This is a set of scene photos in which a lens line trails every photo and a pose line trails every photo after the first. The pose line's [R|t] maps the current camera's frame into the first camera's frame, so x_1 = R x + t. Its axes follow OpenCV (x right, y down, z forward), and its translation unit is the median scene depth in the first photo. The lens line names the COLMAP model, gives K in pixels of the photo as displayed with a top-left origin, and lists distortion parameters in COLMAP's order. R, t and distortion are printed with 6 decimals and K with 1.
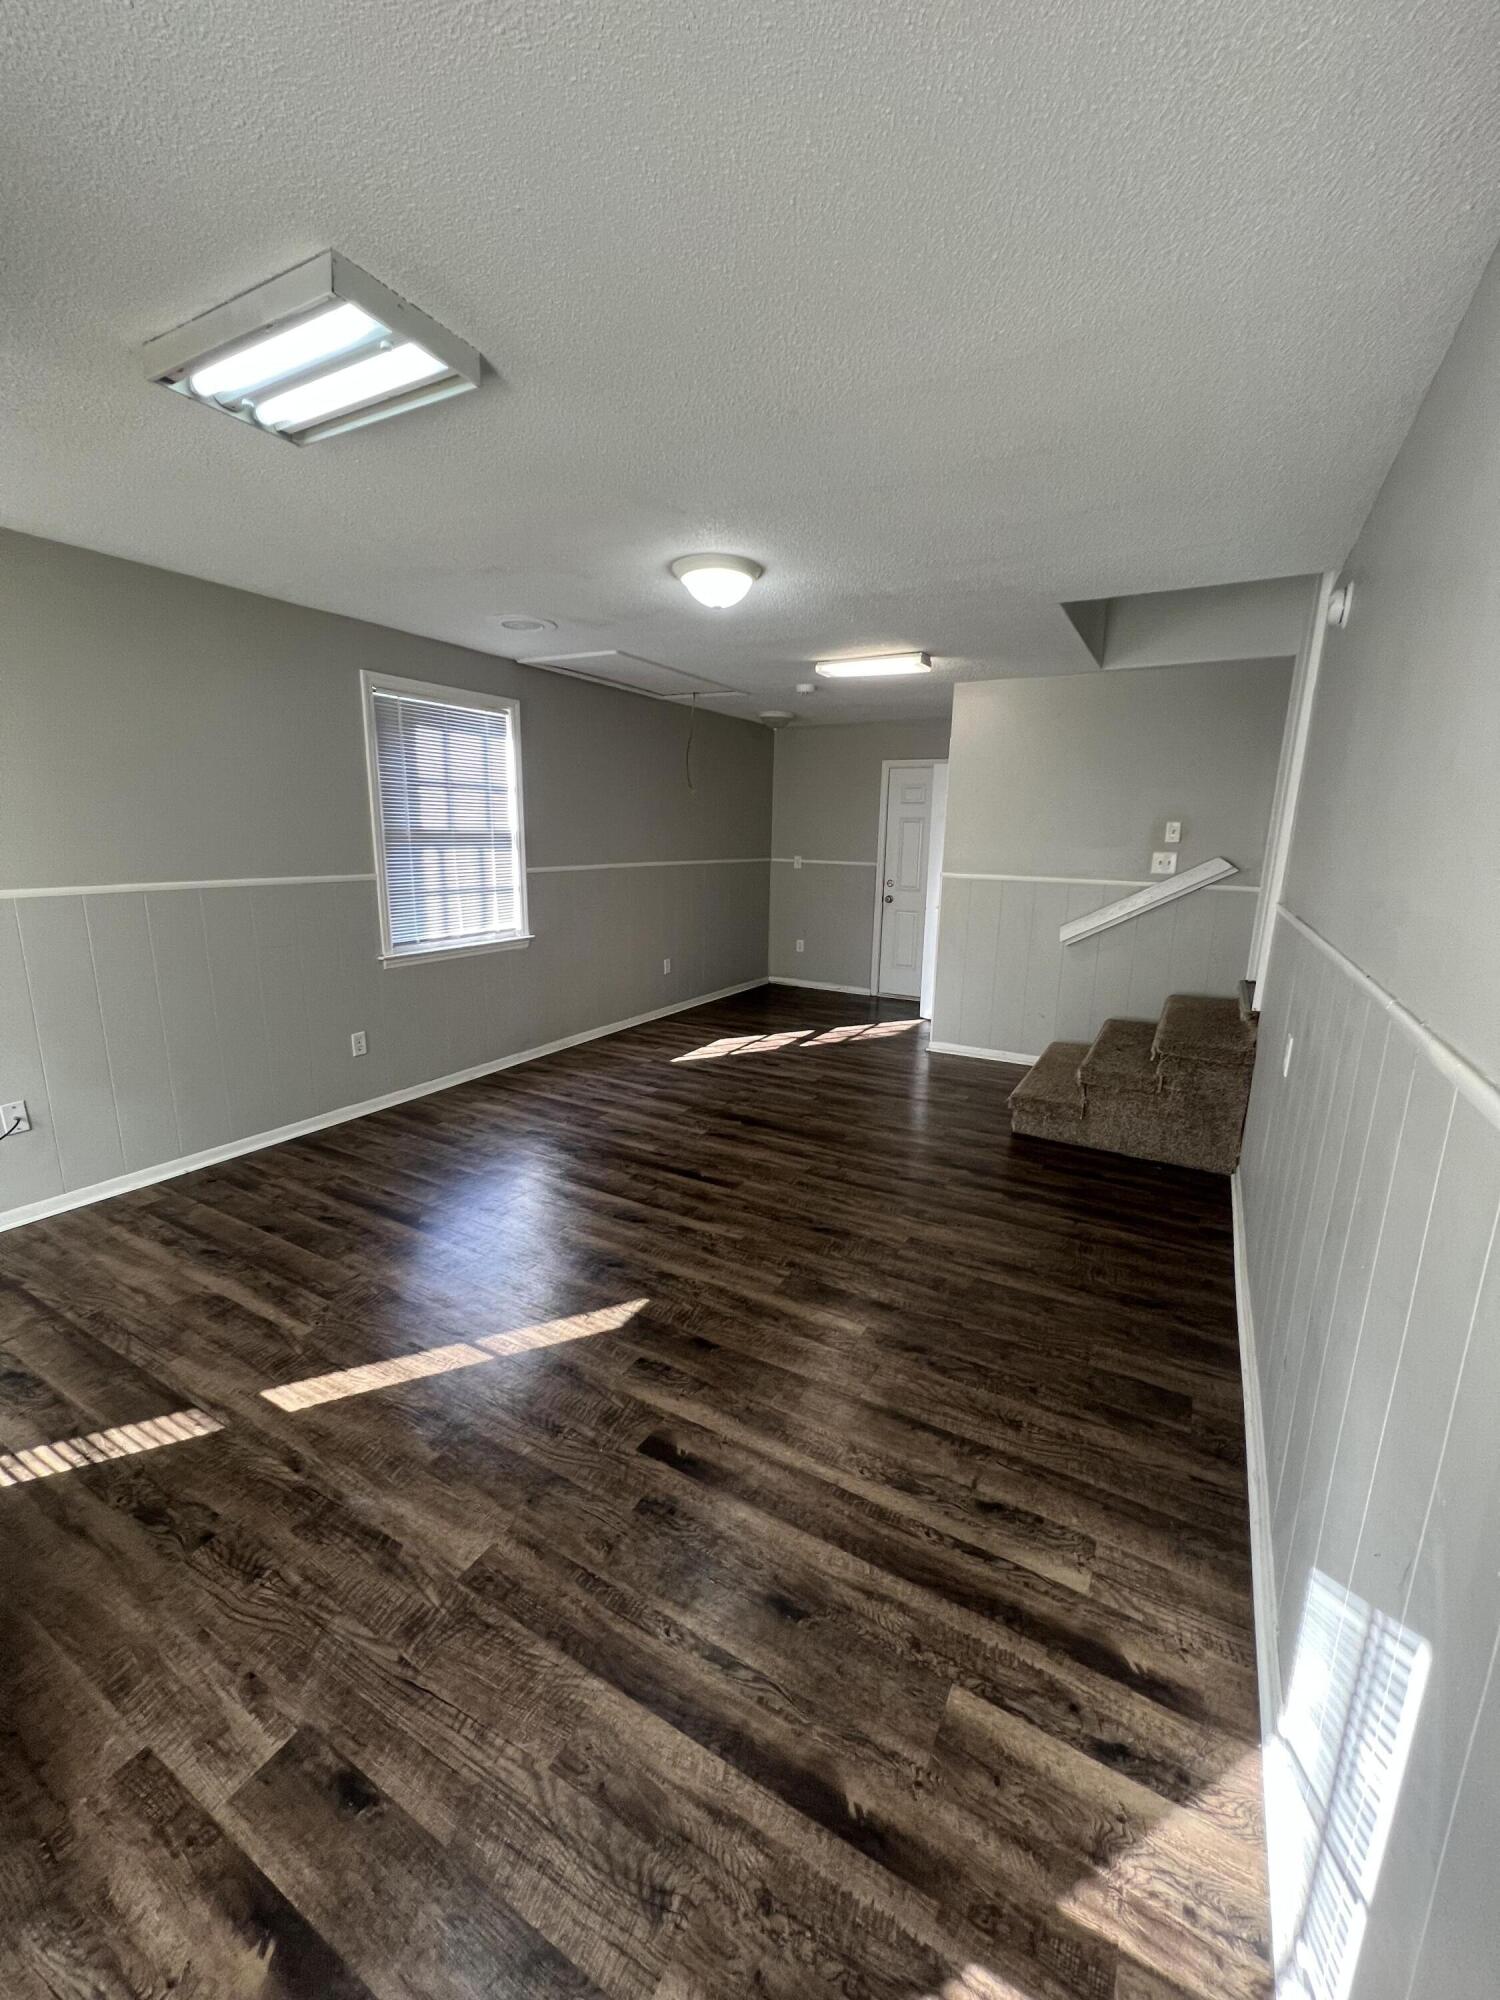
lens RADIAL K [[797.8, 0, 753.2], [0, 797.8, 1014.6], [0, 0, 1]] dist [-0.002116, 0.001070]
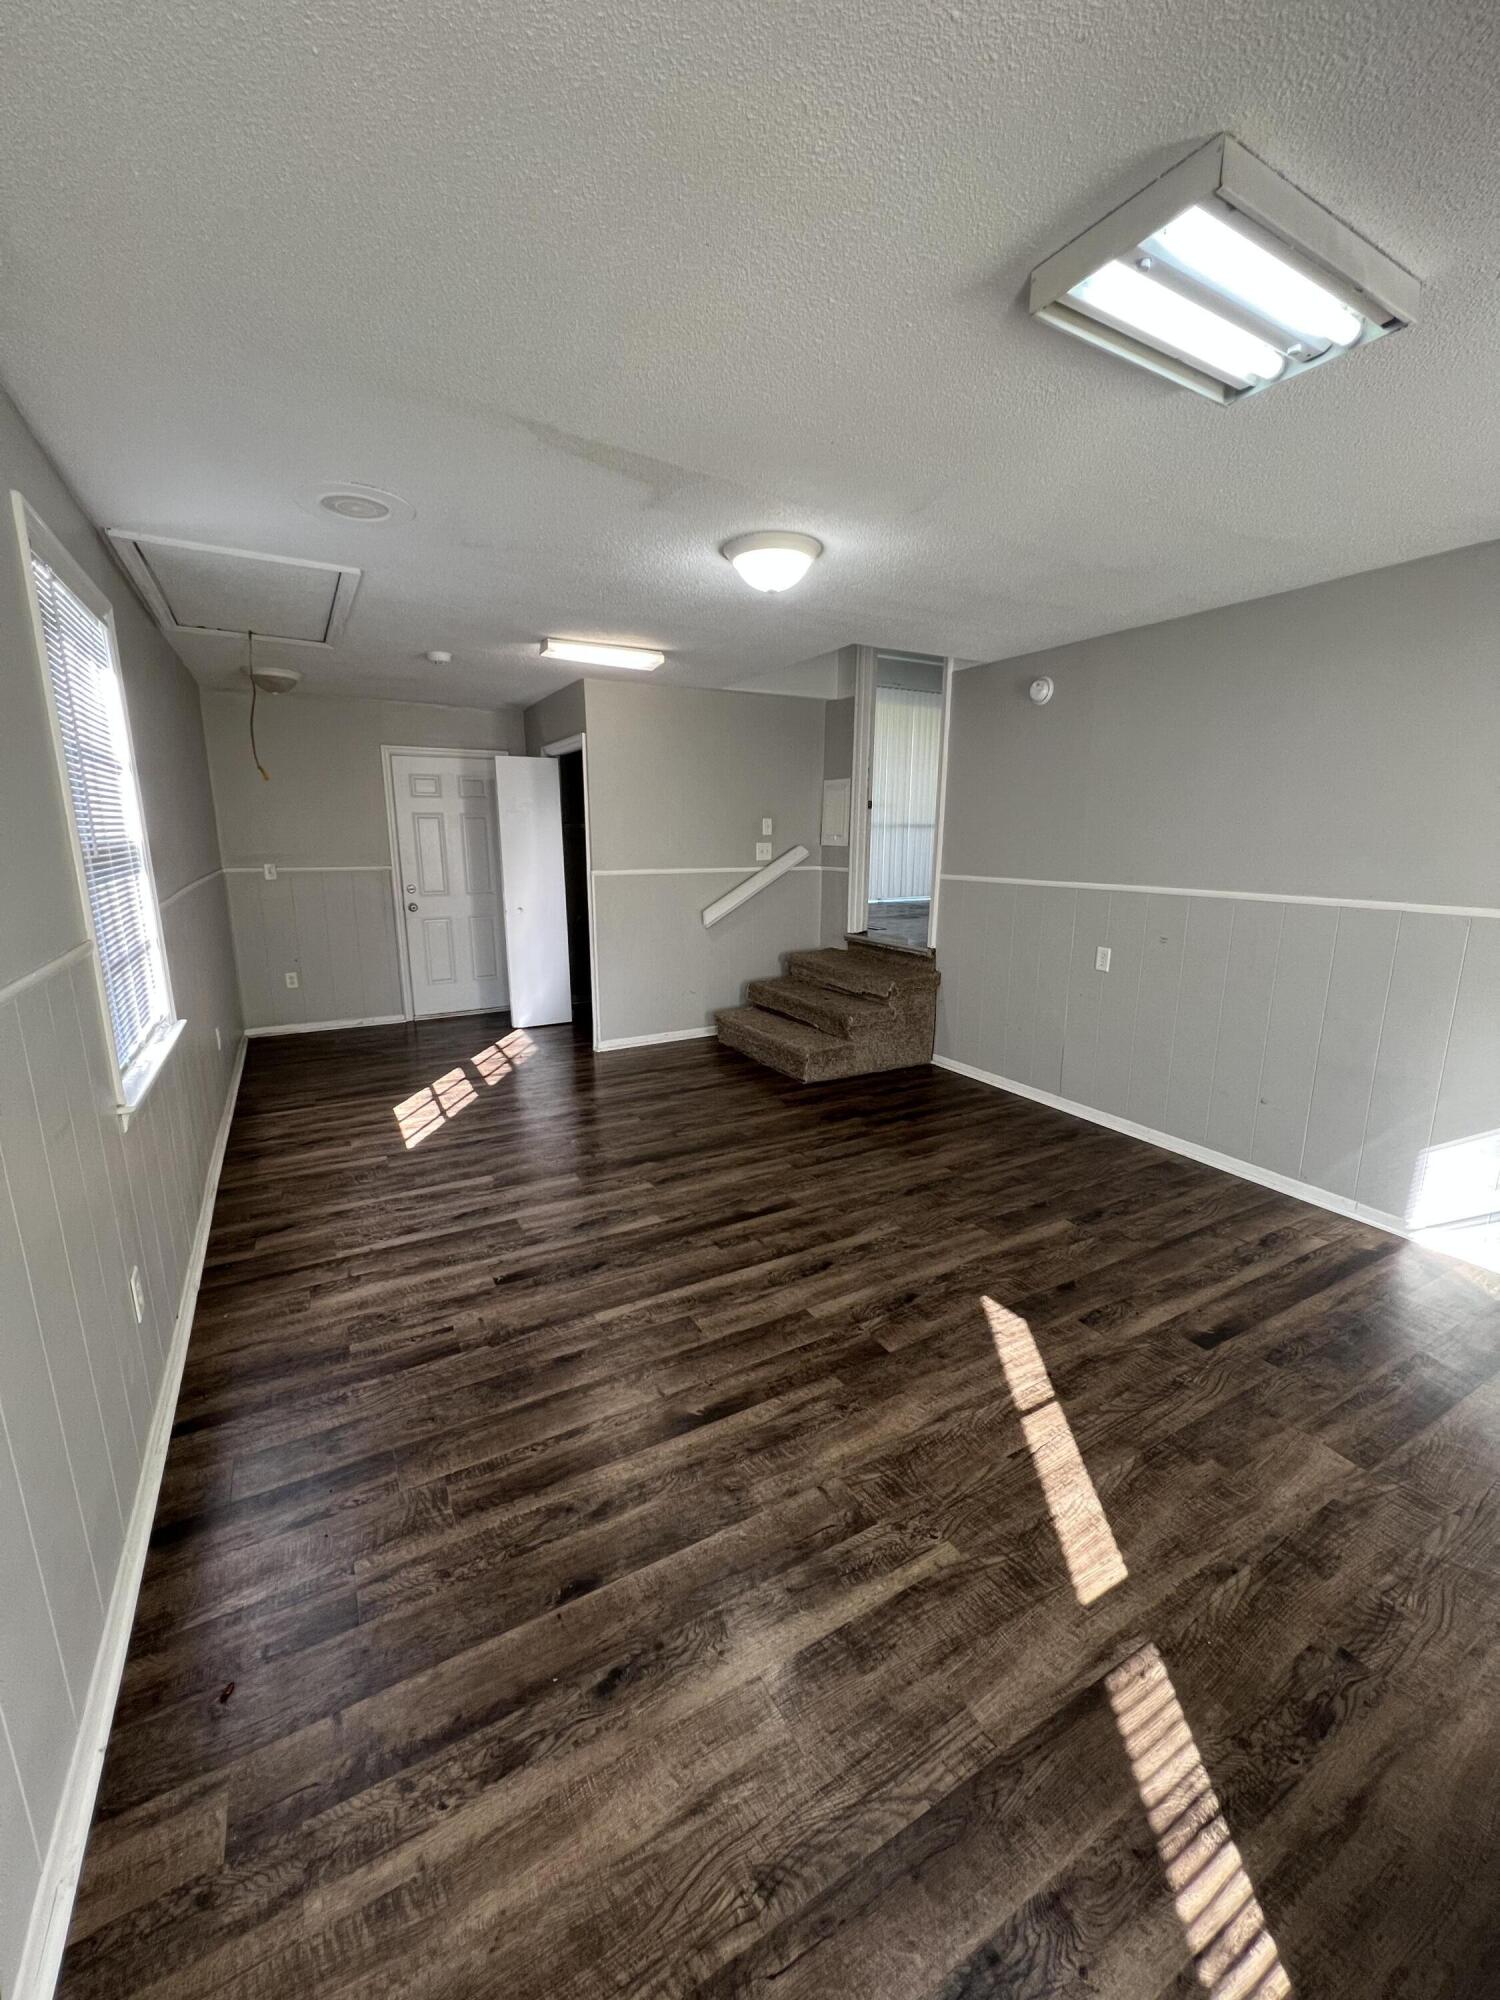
lens RADIAL K [[797.8, 0, 748.5], [0, 797.8, 1012.2], [0, 0, 1]] dist [-0.002116, 0.001070]
pose [[0.515296, -0.207886, 0.831417, -0.909162], [0.200344, 0.972473, 0.118986, -0.152109], [-0.833266, 0.105256, 0.542760, 0.564489]]
